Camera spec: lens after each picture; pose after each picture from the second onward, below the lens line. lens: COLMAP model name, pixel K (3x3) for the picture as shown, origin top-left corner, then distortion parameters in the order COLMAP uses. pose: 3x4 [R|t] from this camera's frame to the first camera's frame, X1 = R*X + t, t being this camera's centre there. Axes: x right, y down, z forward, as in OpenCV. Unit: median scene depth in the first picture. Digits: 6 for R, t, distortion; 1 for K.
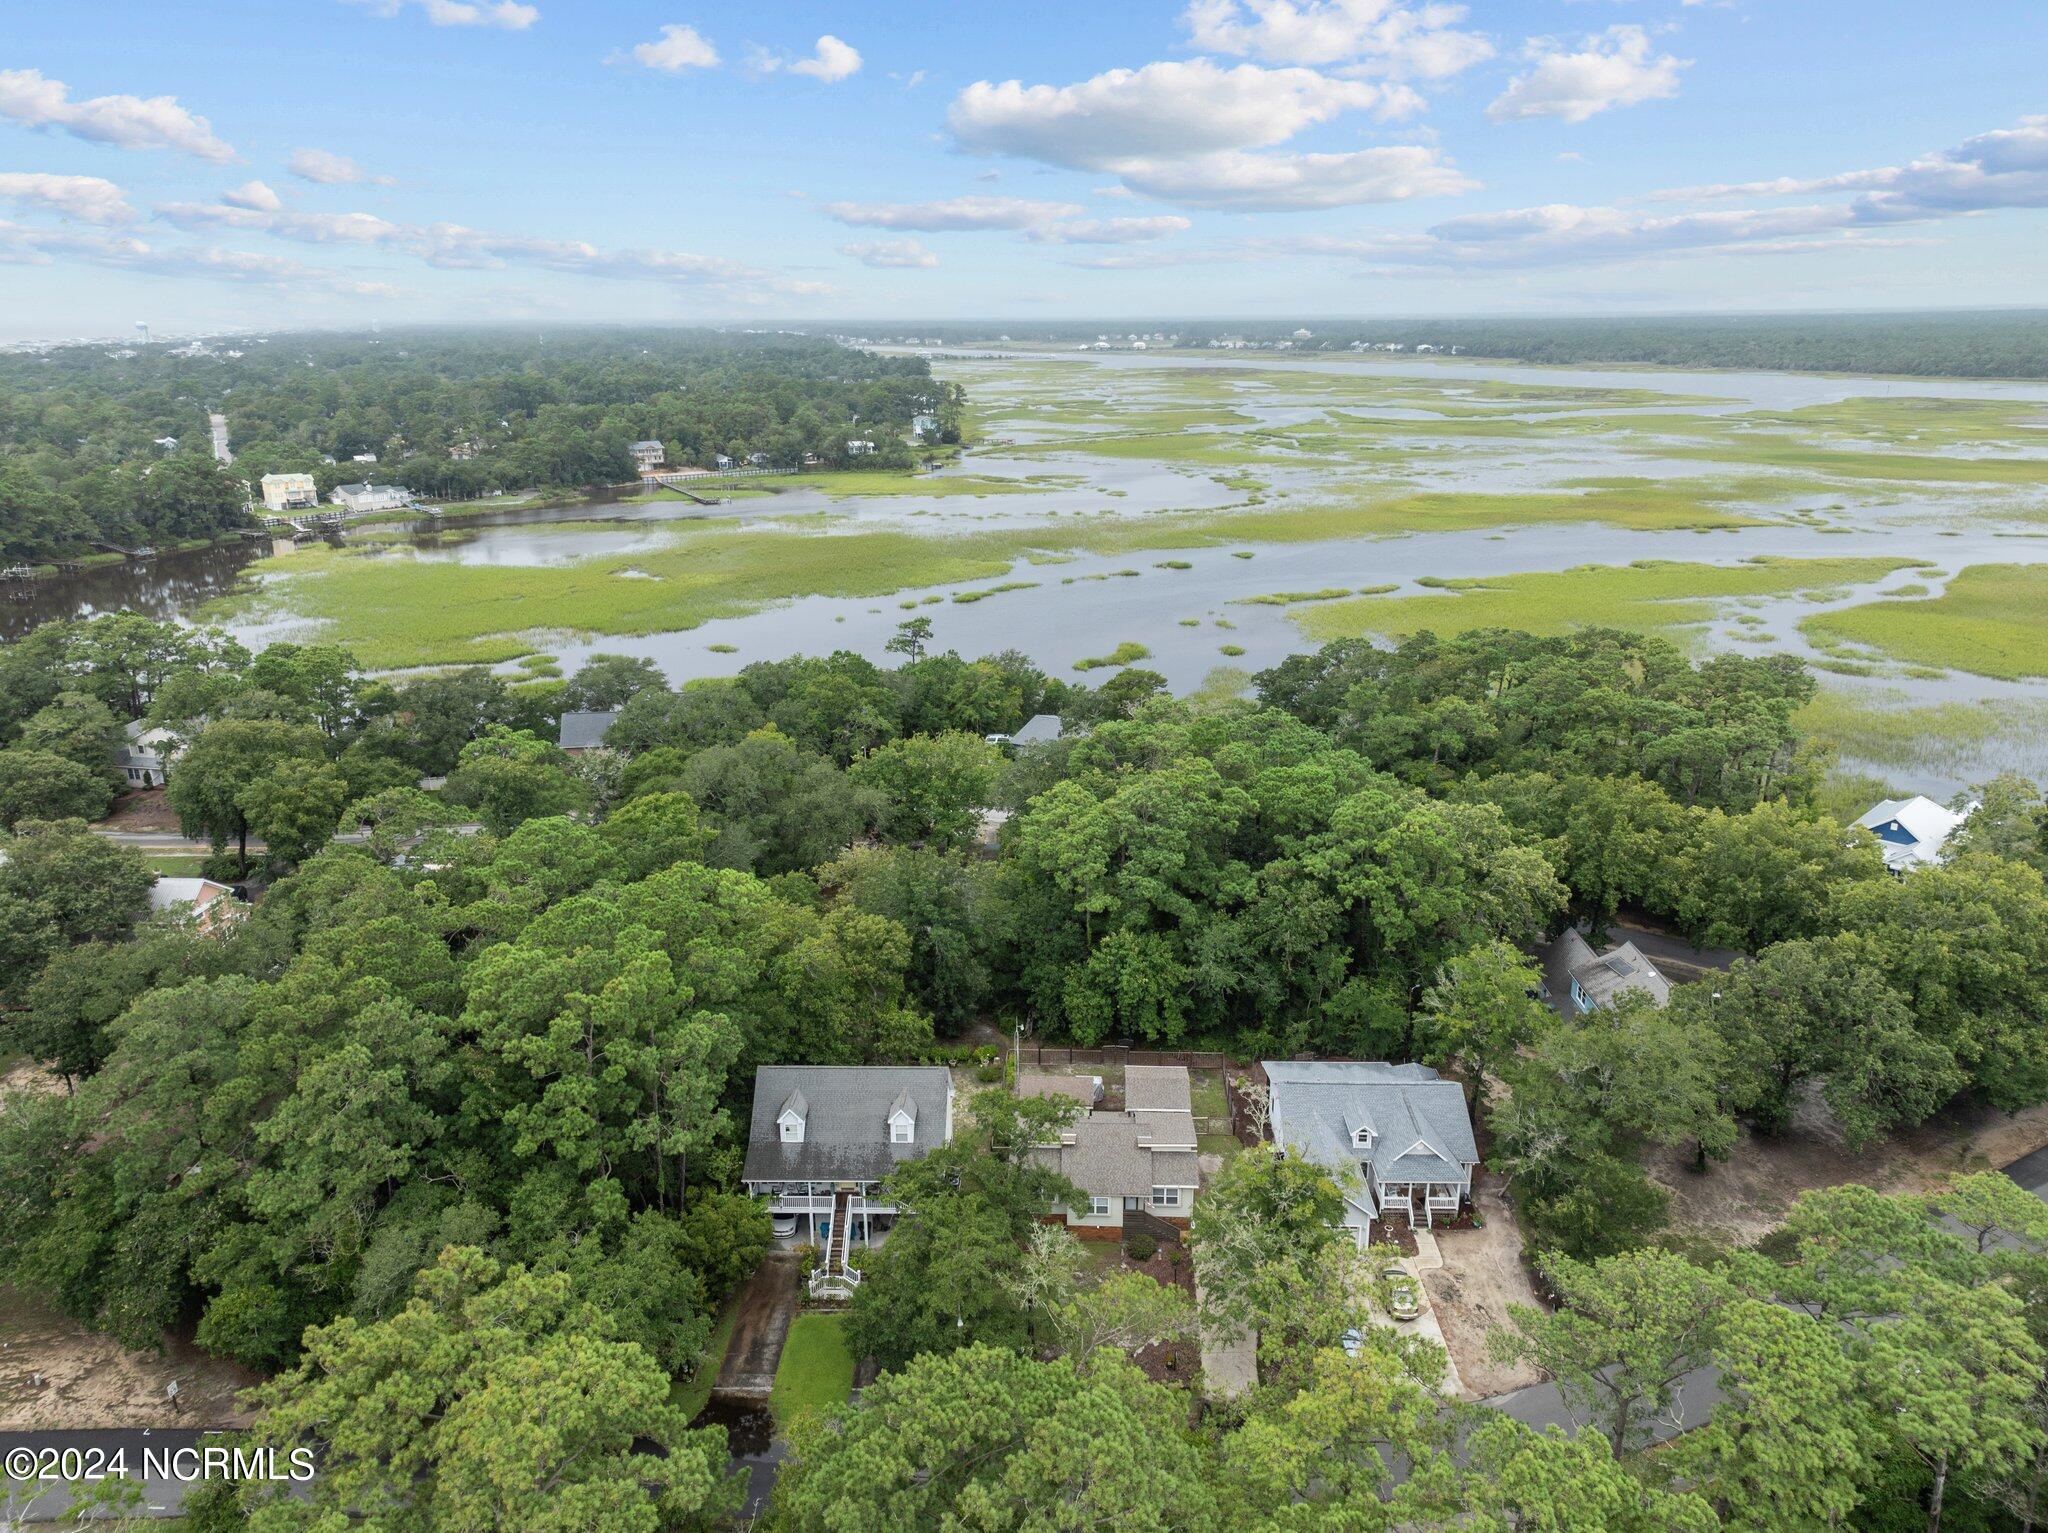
lens RADIAL K [[1417.4, 0, 1024.0], [0, 1417.4, 766.5], [0, 0, 1]] dist [0.016595, 0.003406]
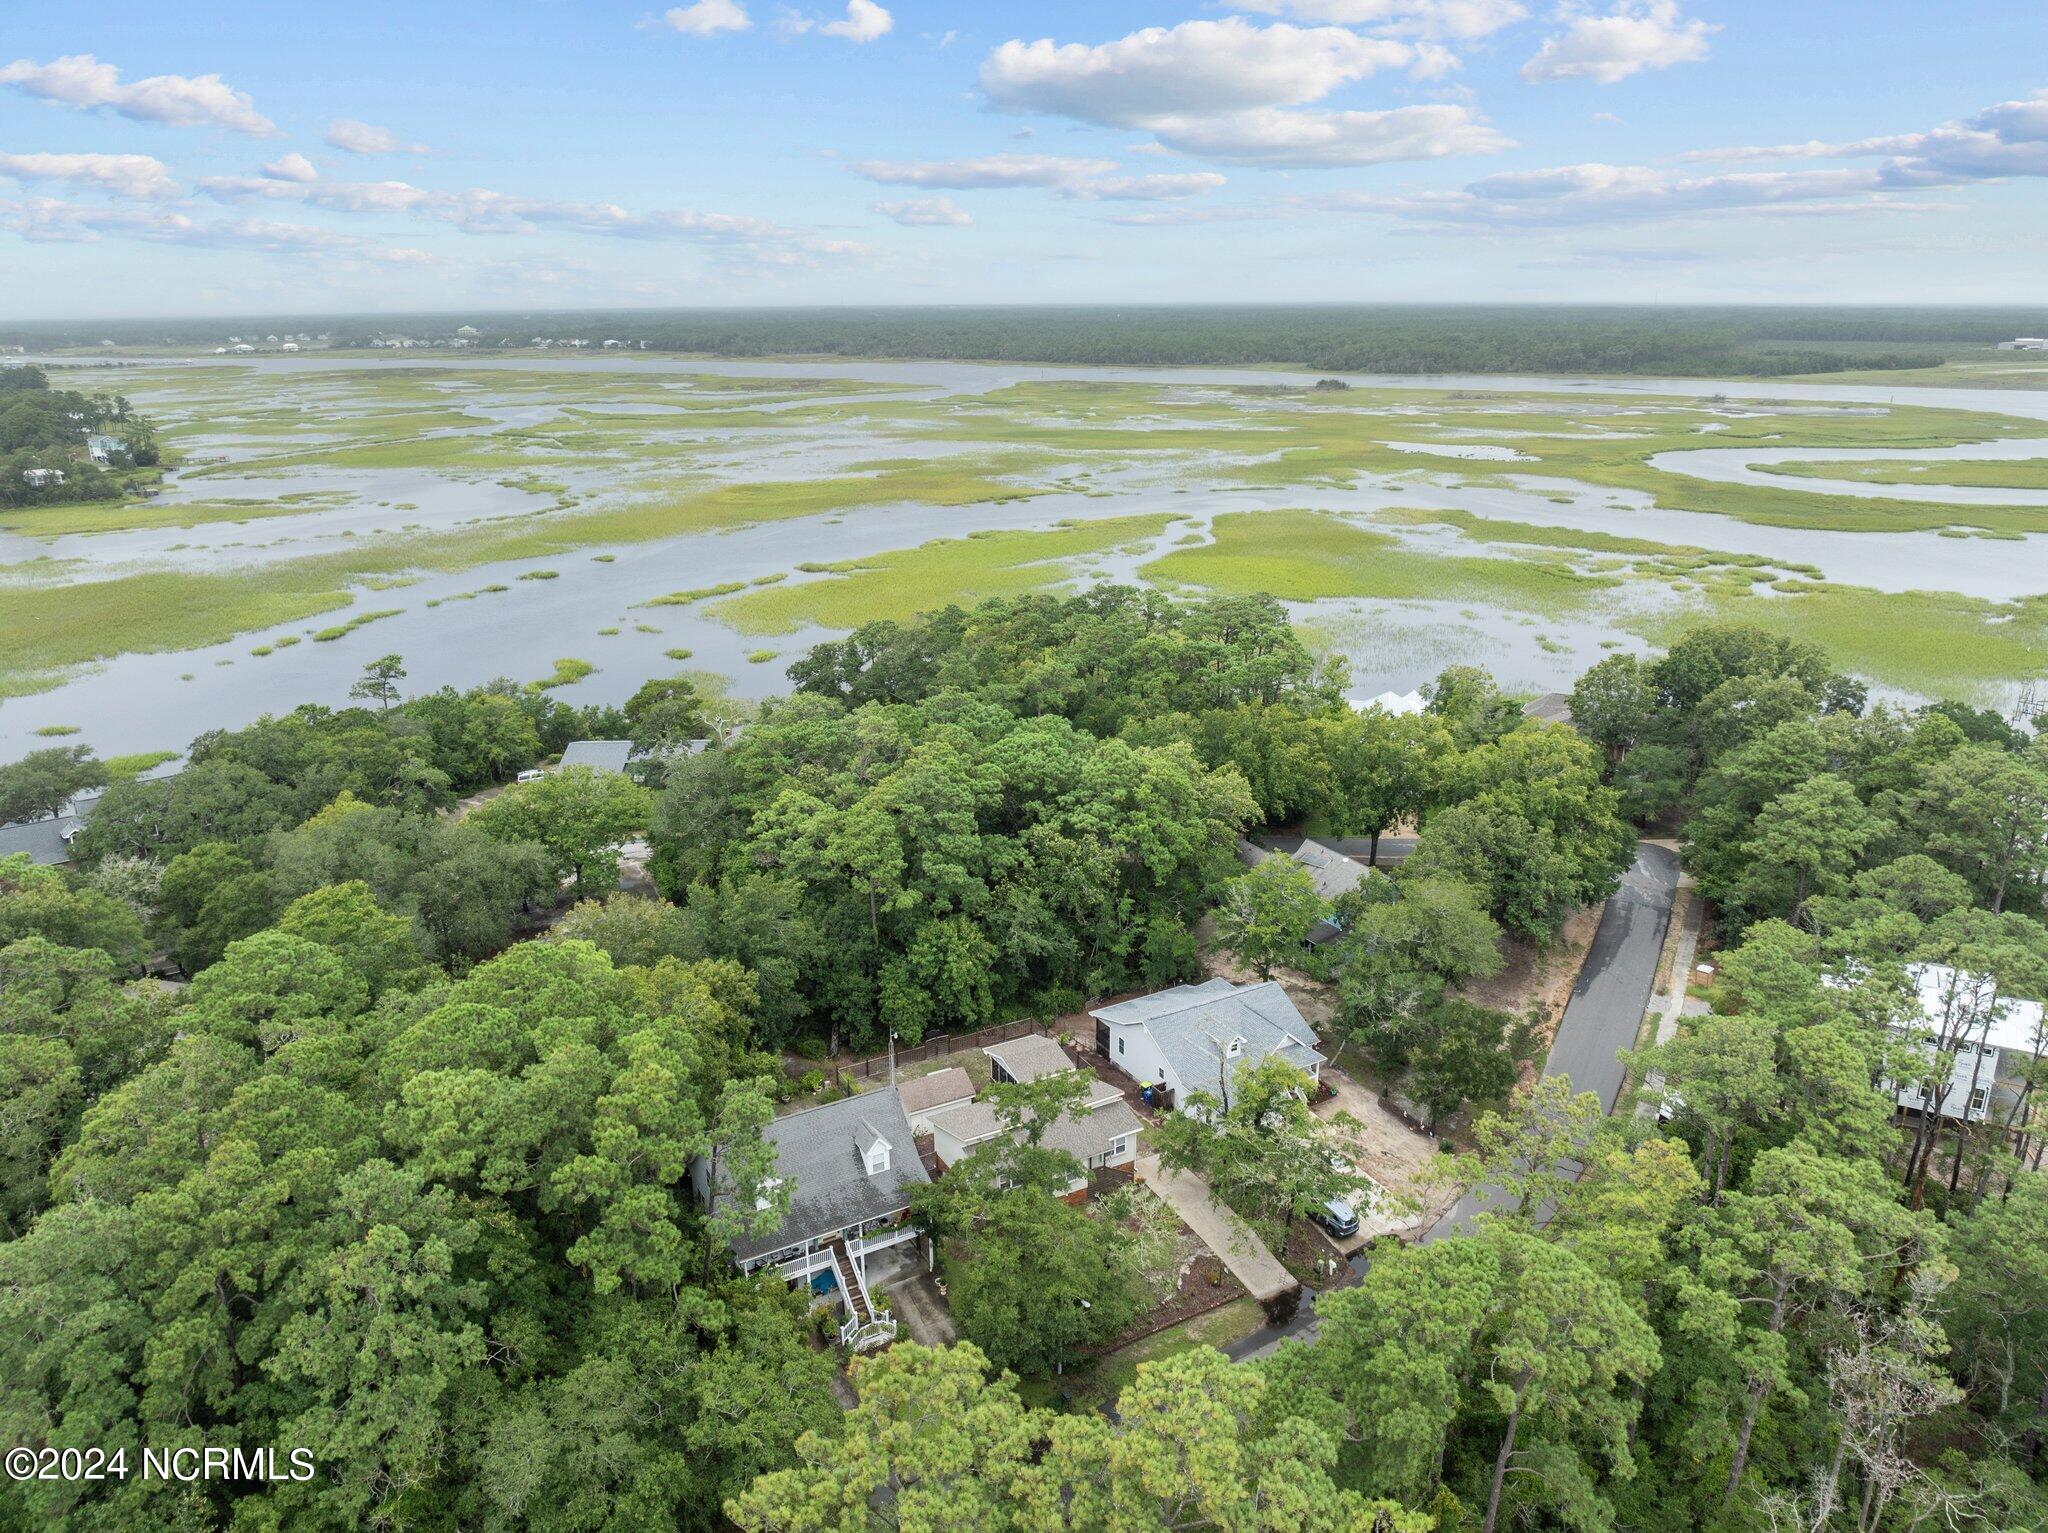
lens RADIAL K [[1457.0, 0, 1024.0], [0, 1457.0, 766.5], [0, 0, 1]] dist [-0.043876, -0.000601]
pose [[0.849044, -0.158390, 0.504021, -0.122661], [0.159338, 0.986349, 0.041552, -0.007635], [-0.503722, 0.045031, 0.862691, 0.027445]]
